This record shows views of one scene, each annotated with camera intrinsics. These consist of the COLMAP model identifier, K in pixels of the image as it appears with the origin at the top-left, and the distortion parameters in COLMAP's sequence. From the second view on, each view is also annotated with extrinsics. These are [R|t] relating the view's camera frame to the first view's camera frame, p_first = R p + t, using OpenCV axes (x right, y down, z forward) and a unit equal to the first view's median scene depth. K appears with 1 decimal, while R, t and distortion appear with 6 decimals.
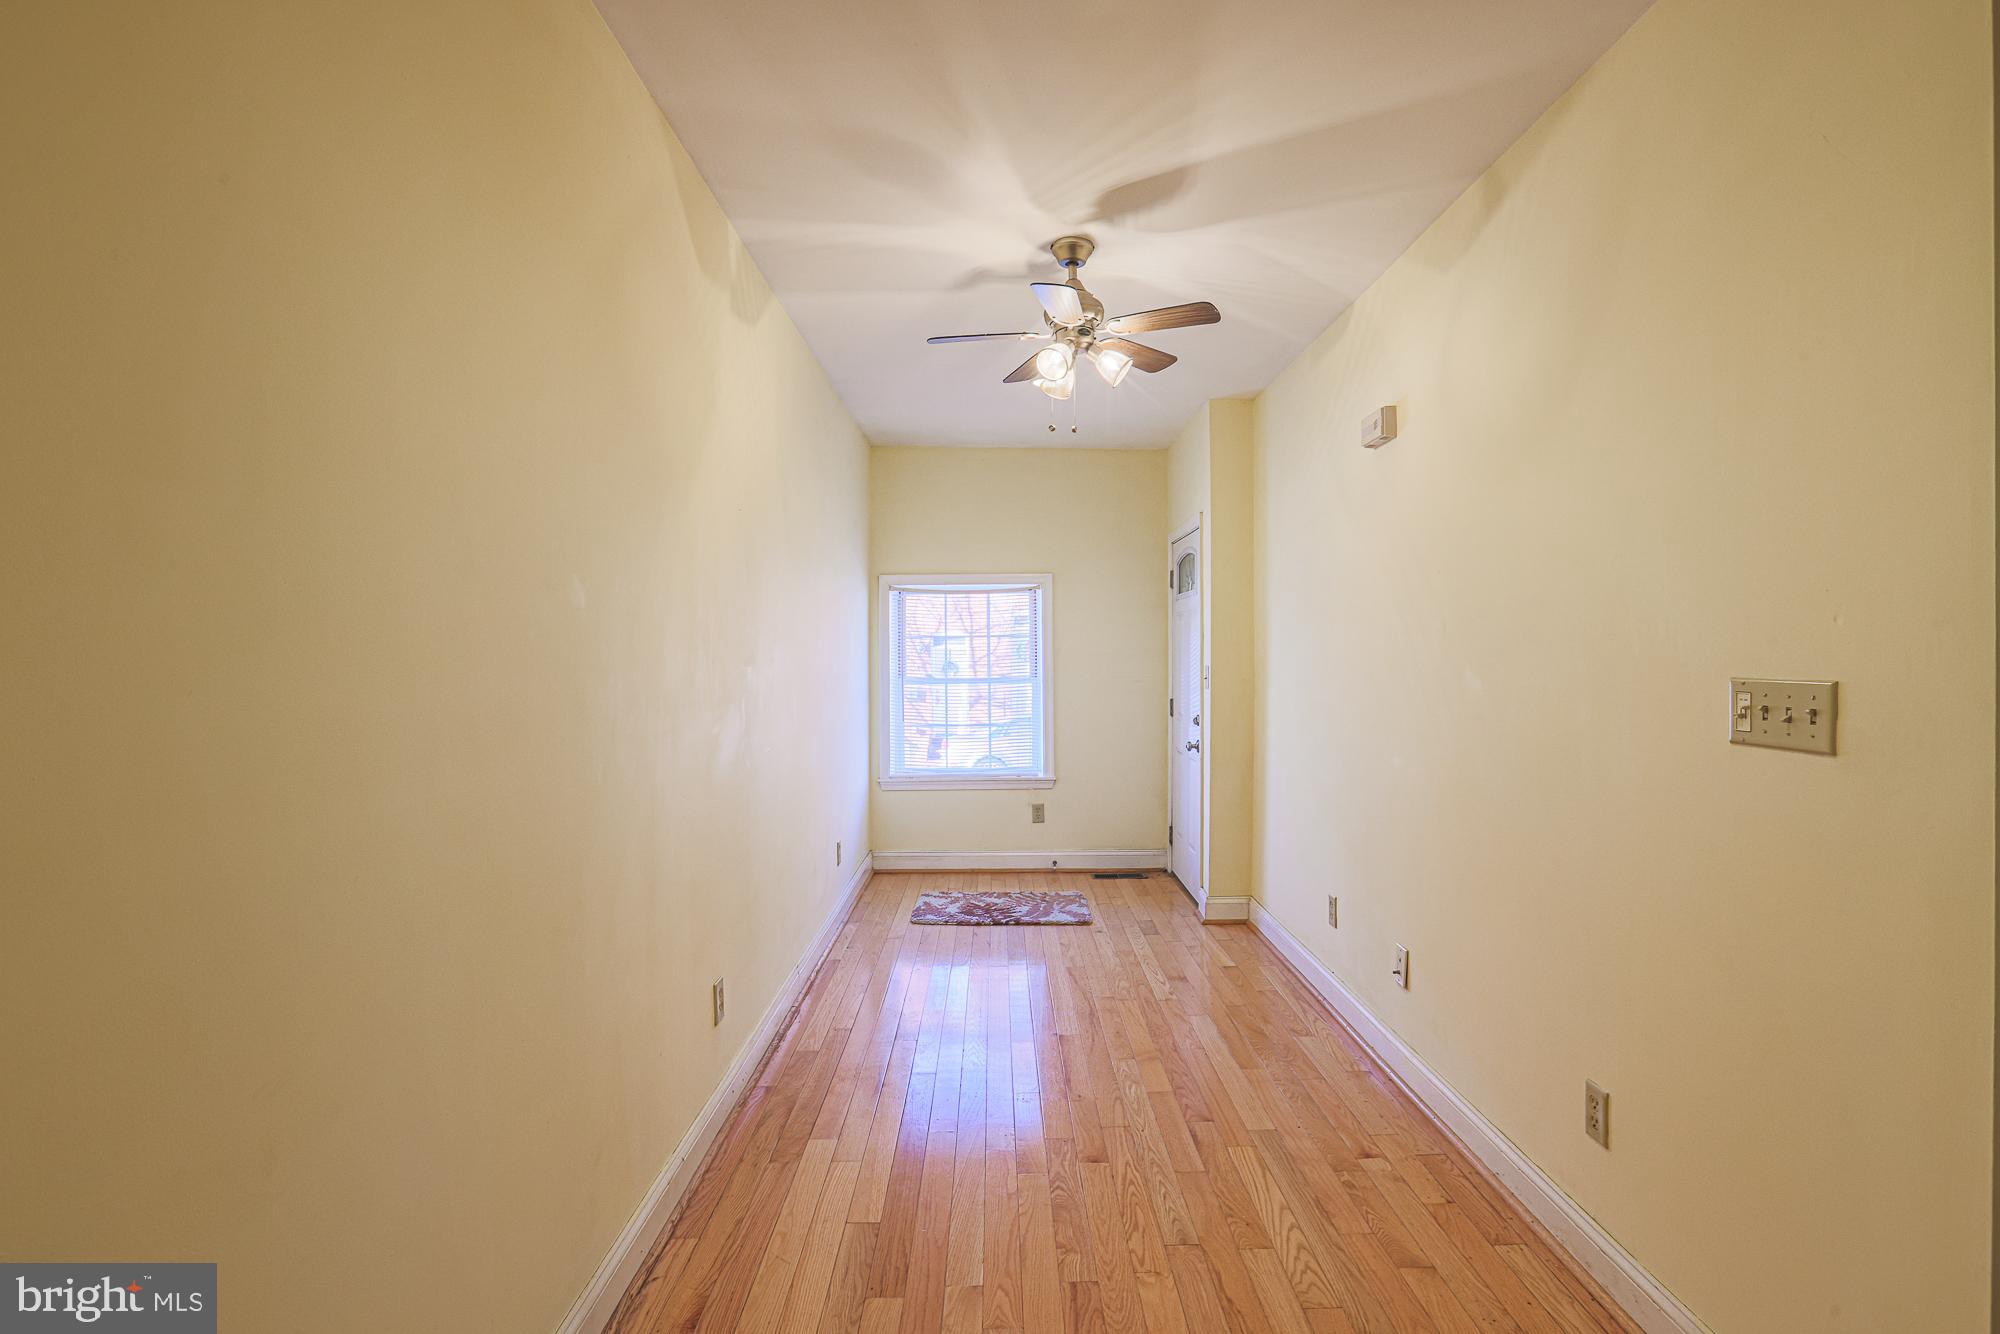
lens RADIAL K [[942.9, 0, 1011.1], [0, 942.9, 655.7], [0, 0, 1]] dist [-0.061633, 0.036670]
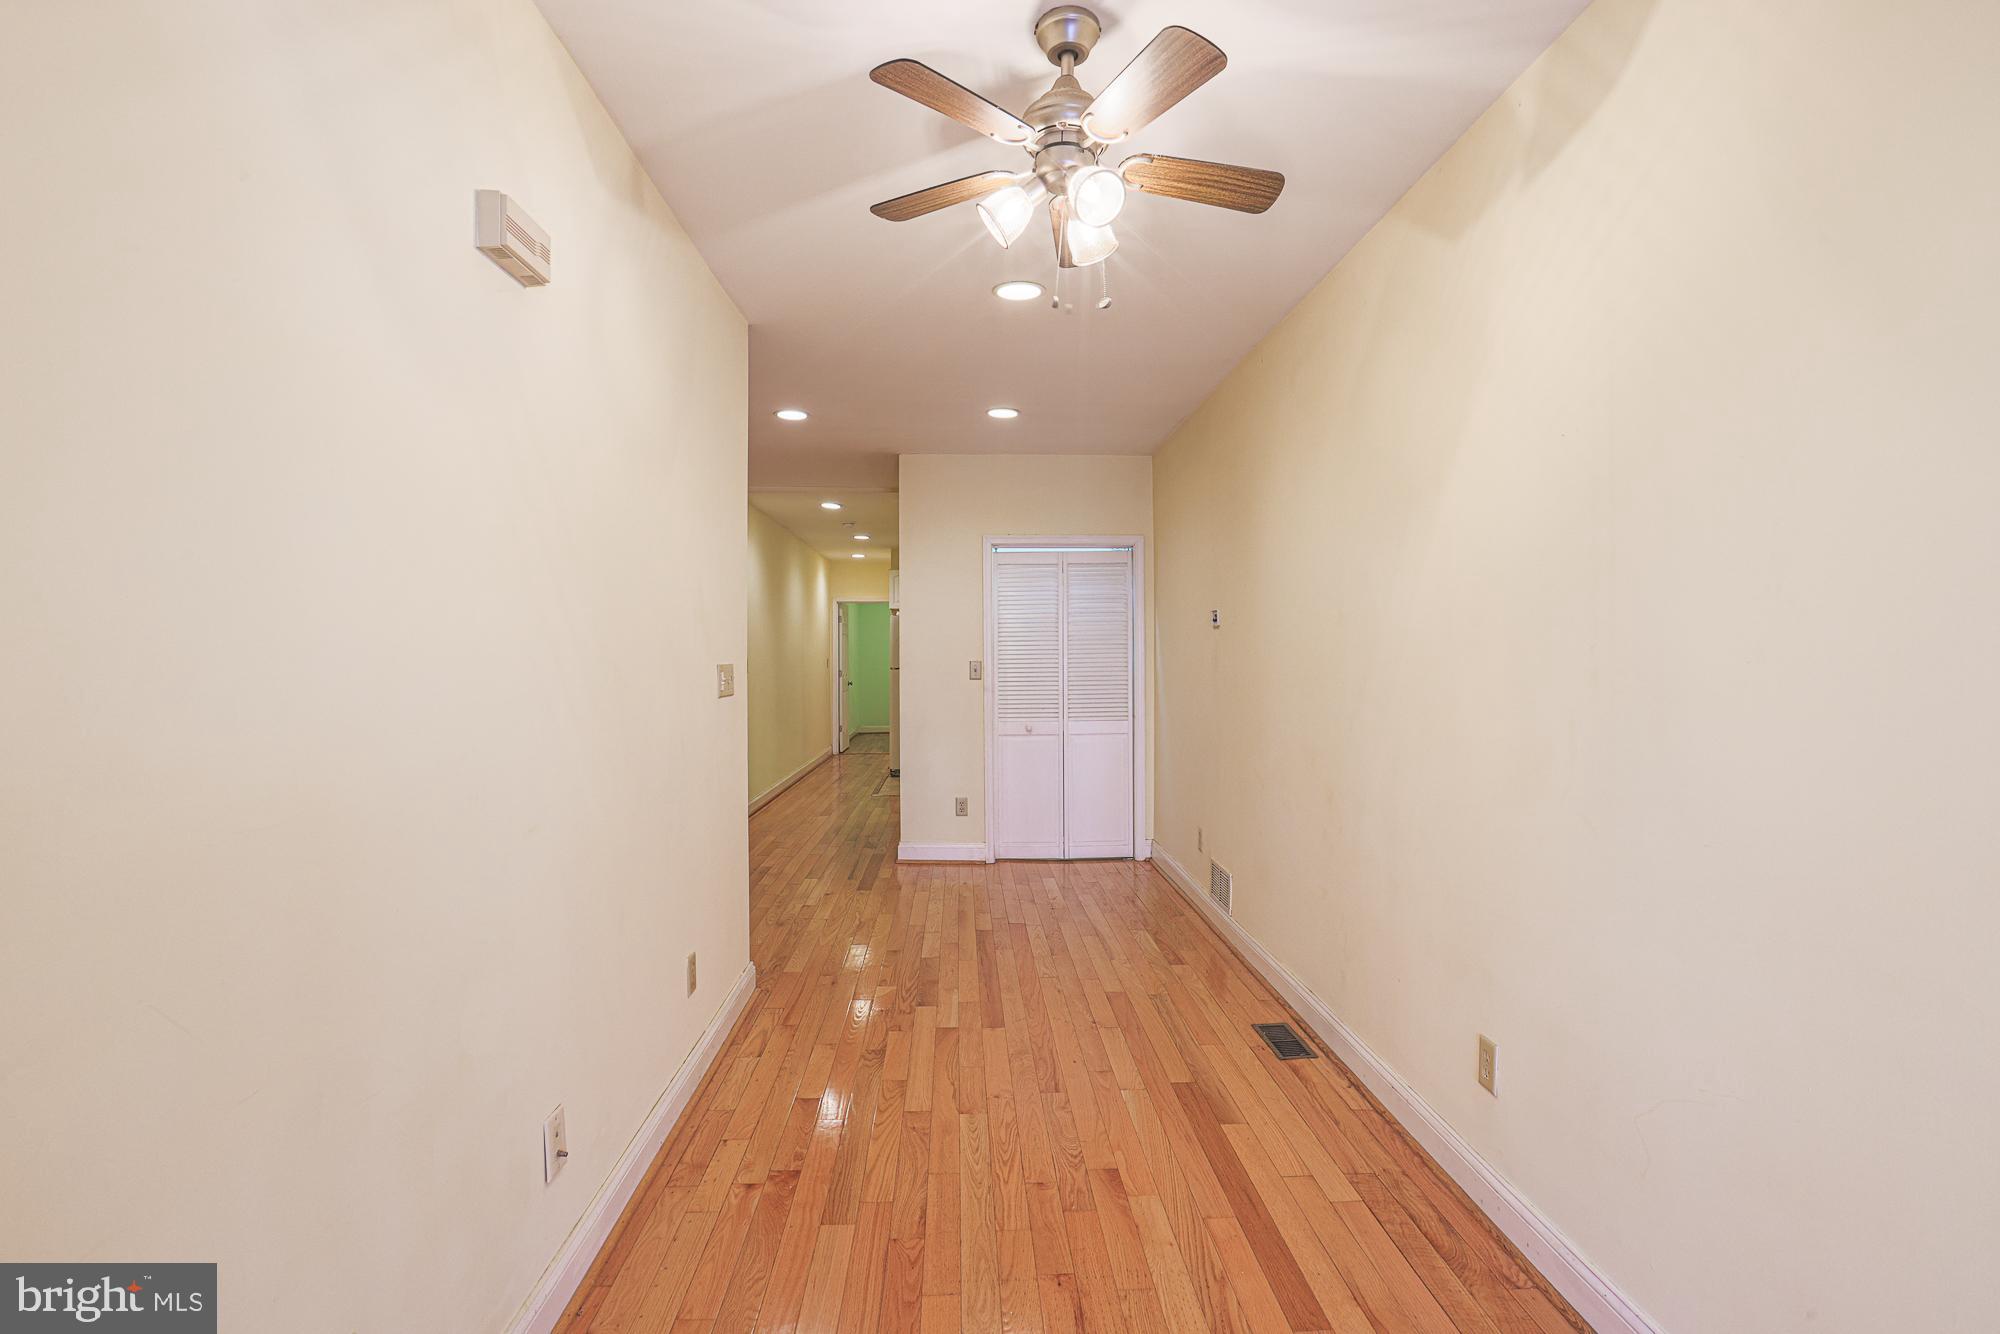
lens RADIAL K [[938.7, 0, 954.1], [0, 938.7, 660.9], [0, 0, 1]] dist [-0.067837, 0.044451]
pose [[-0.999829, 0.005000, 0.017817, 0.134036], [0.005264, 0.999876, 0.014822, -0.006762], [-0.017740, 0.014913, -0.999731, 1.636523]]
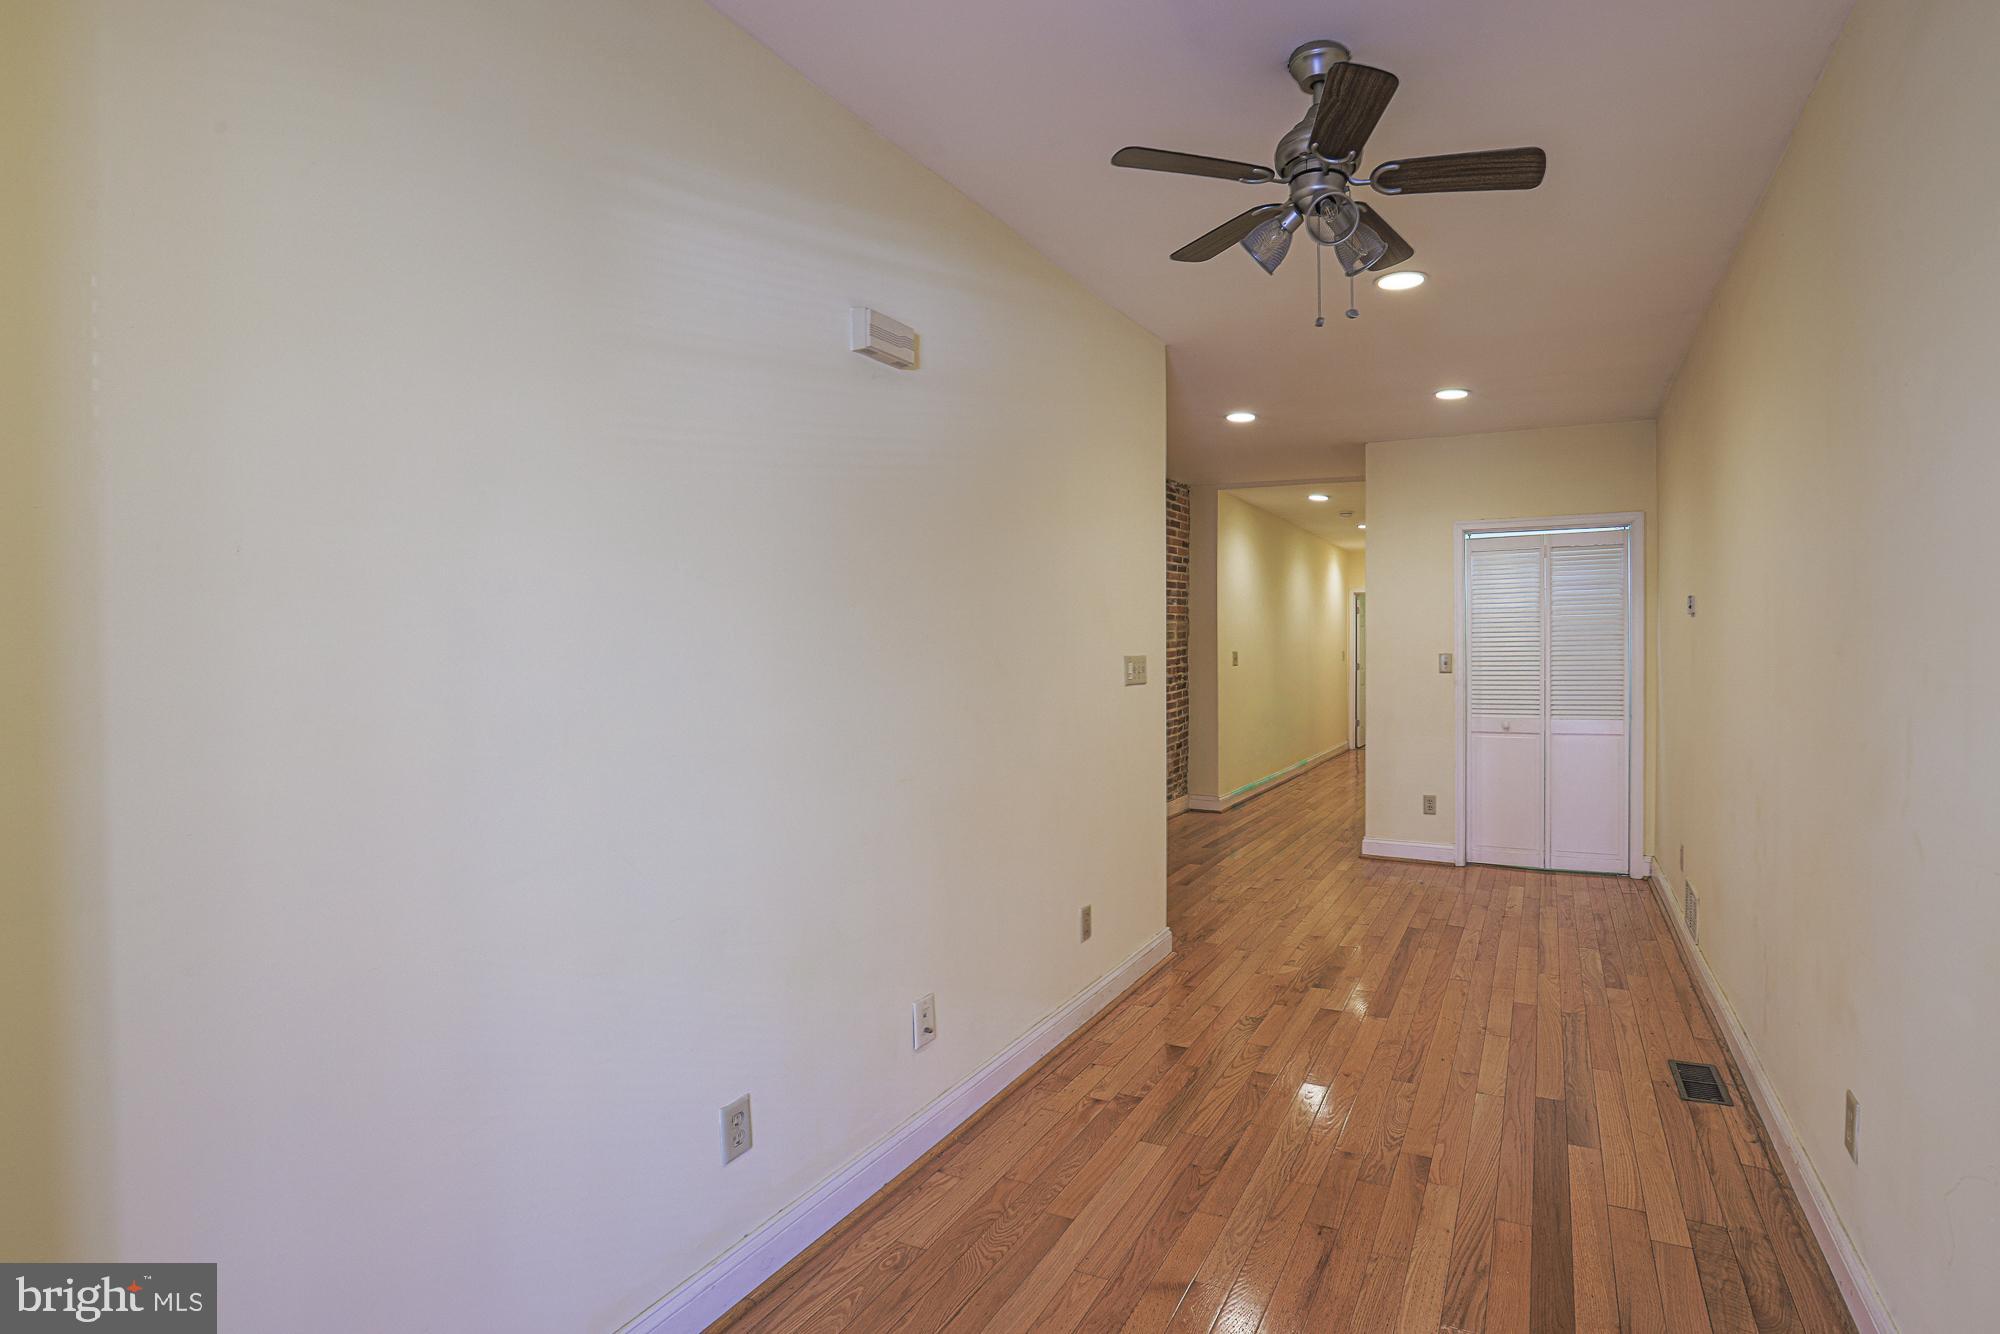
lens RADIAL K [[958.0, 0, 1071.7], [0, 958.0, 663.6], [0, 0, 1]] dist [-0.061201, 0.033416]
pose [[-0.885453, 0.000051, 0.464728, -0.096441], [0.011073, 0.999718, 0.020988, -0.005190], [-0.464596, 0.023730, -0.885205, 1.701465]]
